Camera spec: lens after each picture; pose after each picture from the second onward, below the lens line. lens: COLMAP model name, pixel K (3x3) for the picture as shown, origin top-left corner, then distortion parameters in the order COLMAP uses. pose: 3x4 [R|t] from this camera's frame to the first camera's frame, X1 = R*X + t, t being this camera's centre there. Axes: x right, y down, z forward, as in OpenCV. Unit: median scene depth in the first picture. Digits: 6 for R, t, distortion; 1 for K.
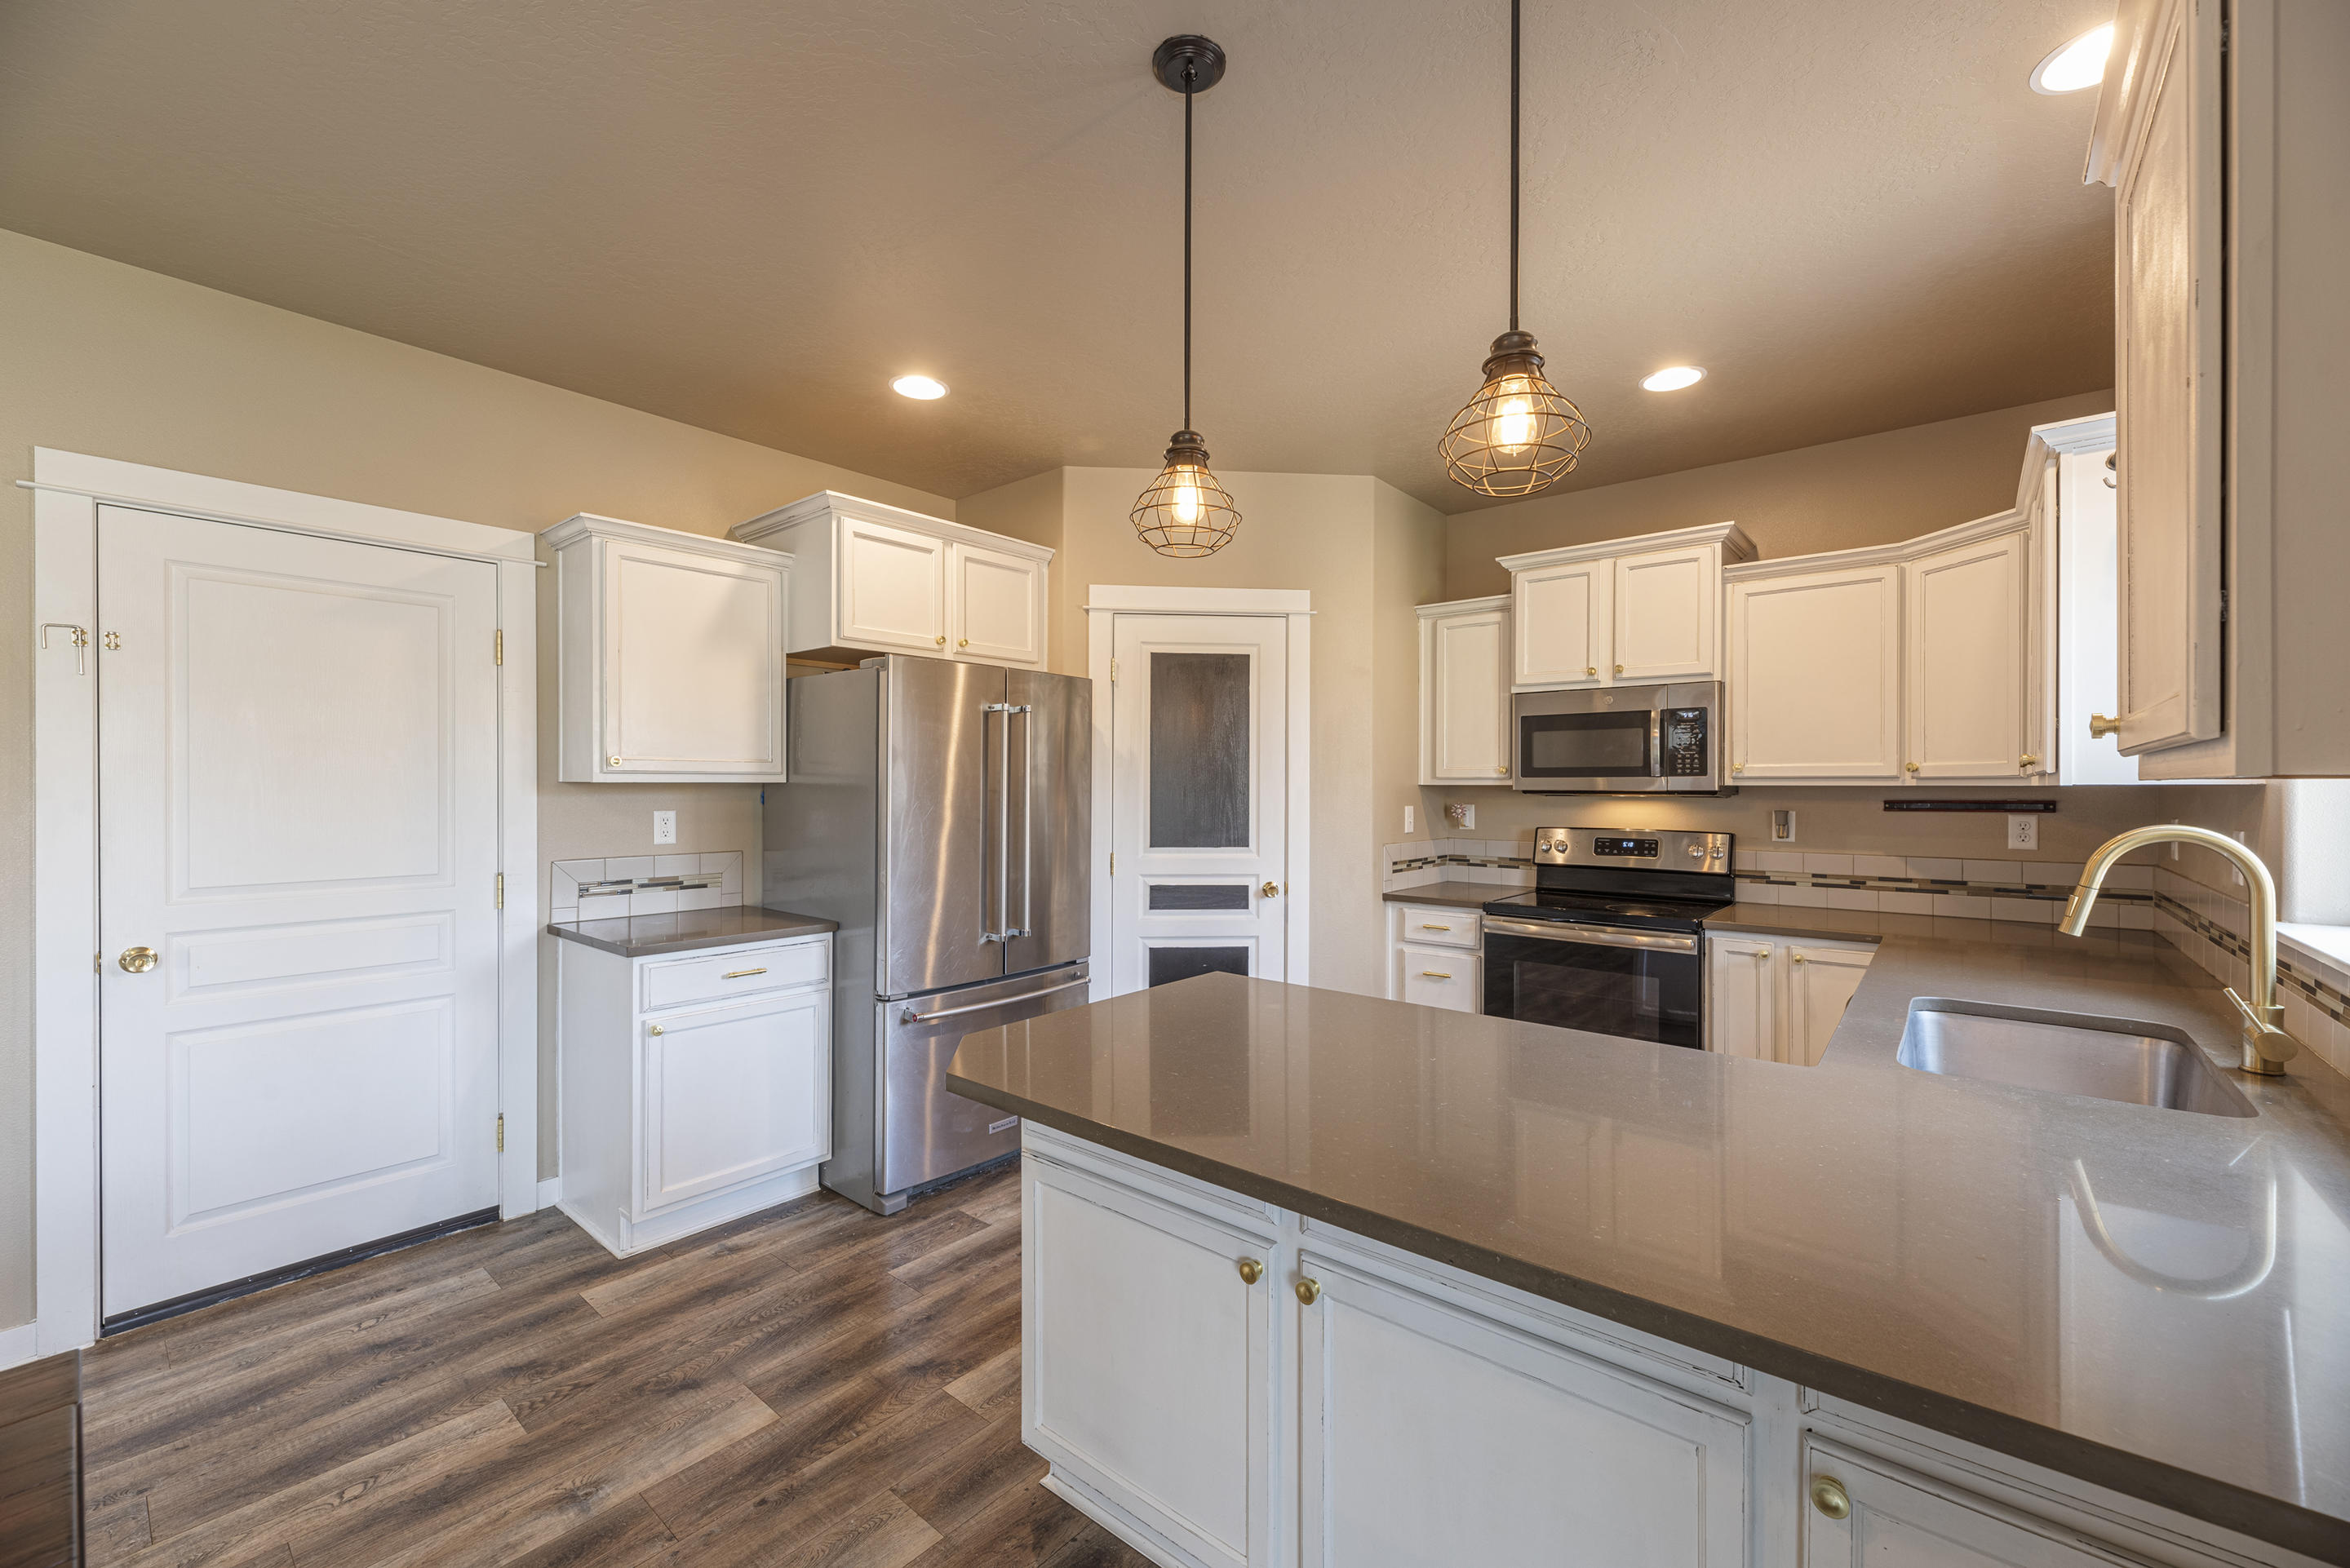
lens RADIAL K [[938.2, 0, 1178.4], [0, 938.2, 788.2], [0, 0, 1]] dist [0.001097, 0.000341]
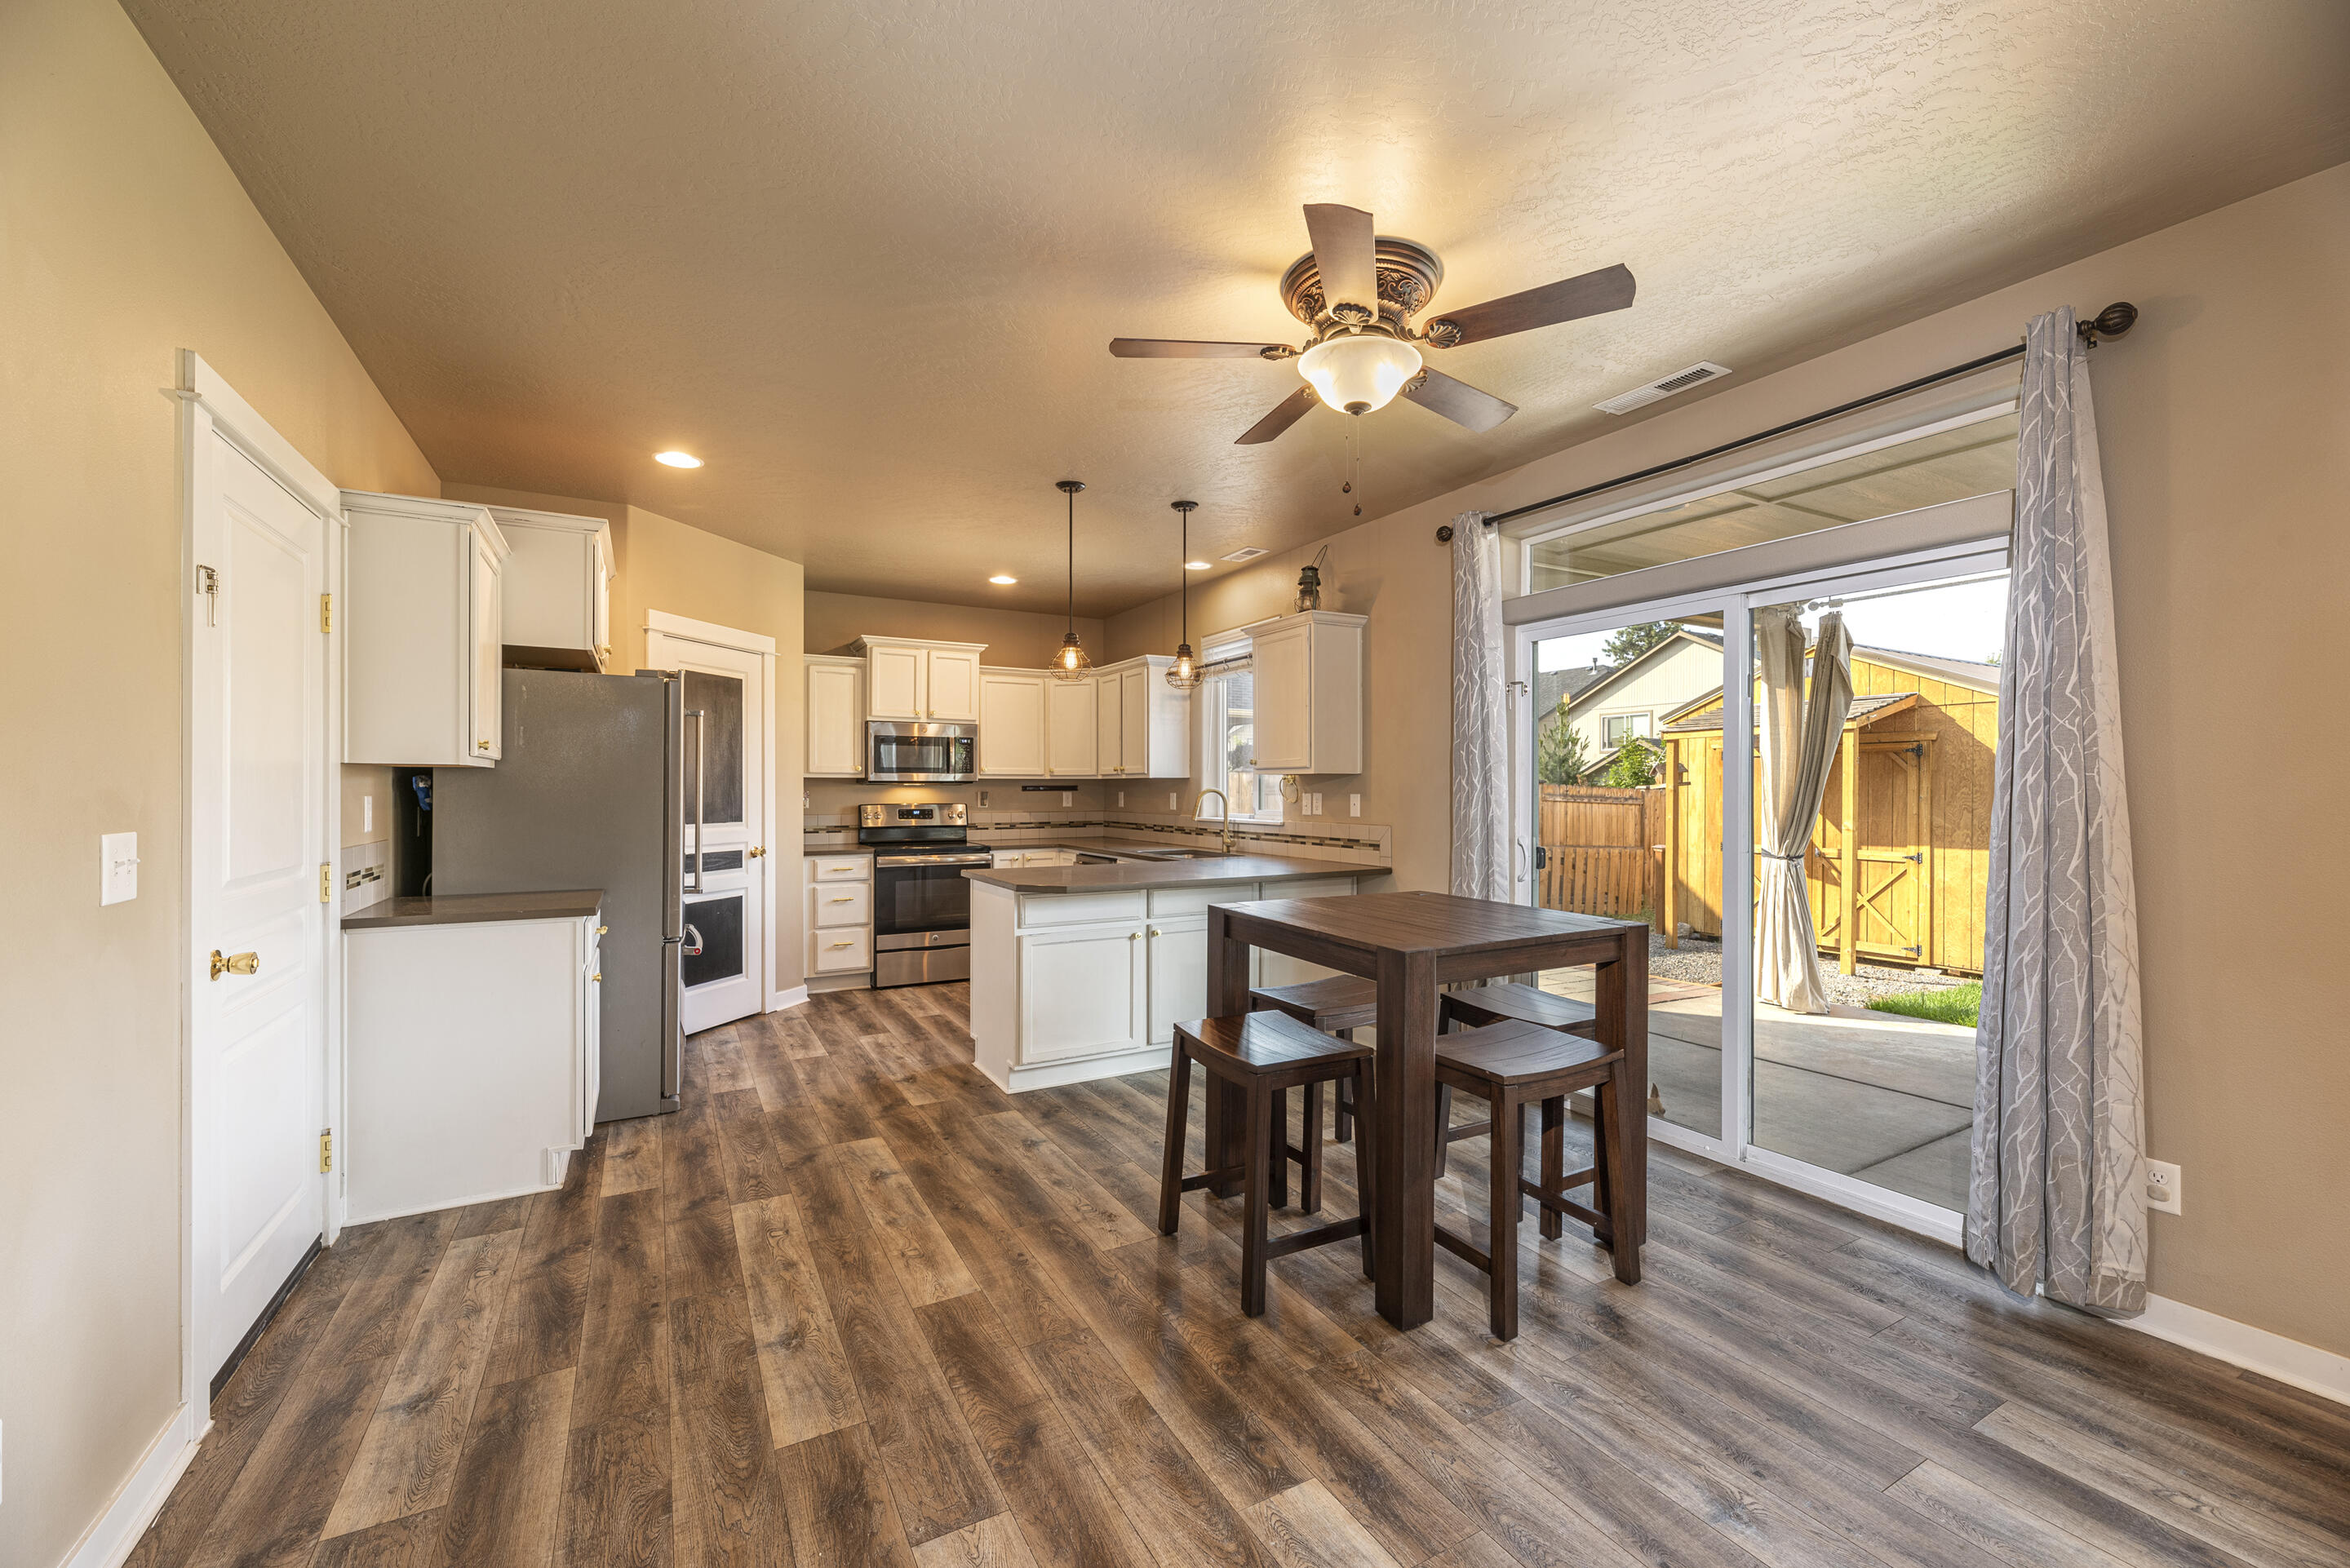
lens RADIAL K [[938.2, 0, 1178.6], [0, 938.2, 792.9], [0, 0, 1]] dist [0.001097, 0.000341]
pose [[0.353534, -0.006329, 0.935400, -1.155579], [0.003258, 0.999979, 0.005535, 0.018586], [-0.935416, 0.001091, 0.353547, -0.078023]]
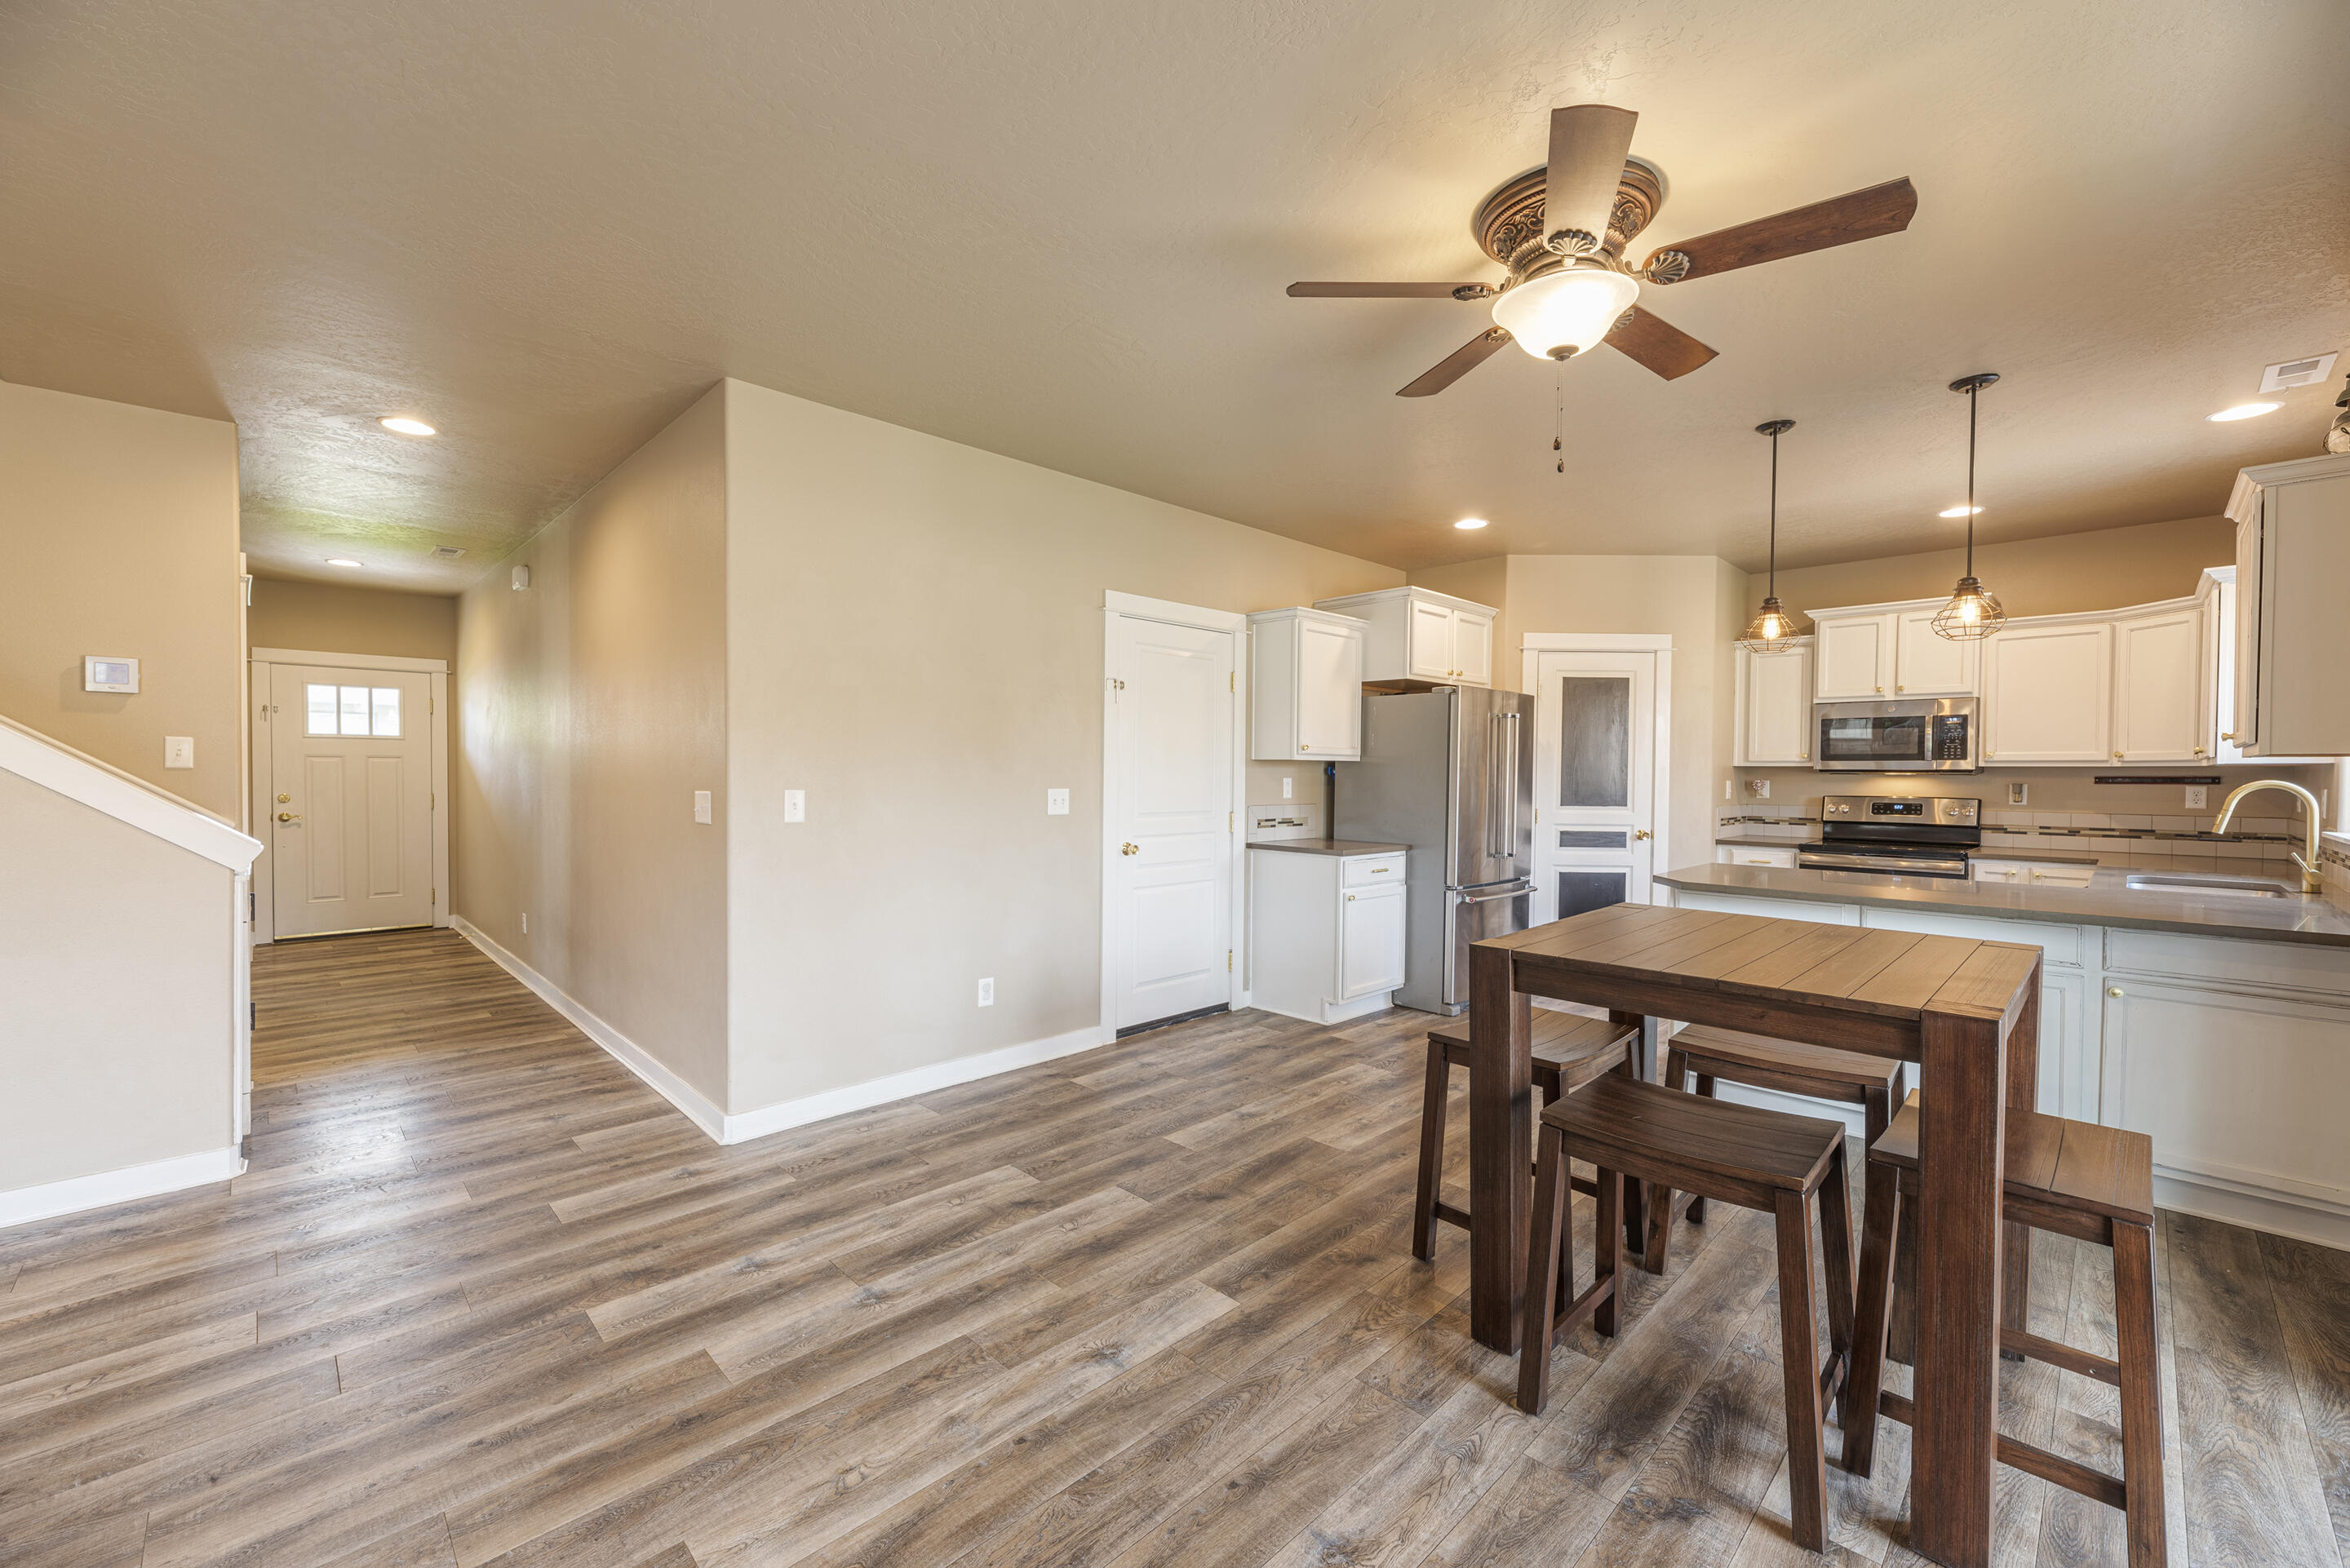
lens RADIAL K [[938.2, 0, 1175.6], [0, 938.2, 787.4], [0, 0, 1]] dist [0.001097, 0.000341]
pose [[0.995257, 0.007787, -0.096965, -0.595160], [-0.006604, 0.999900, 0.012511, 0.021995], [0.097053, -0.011811, 0.995209, -0.671667]]
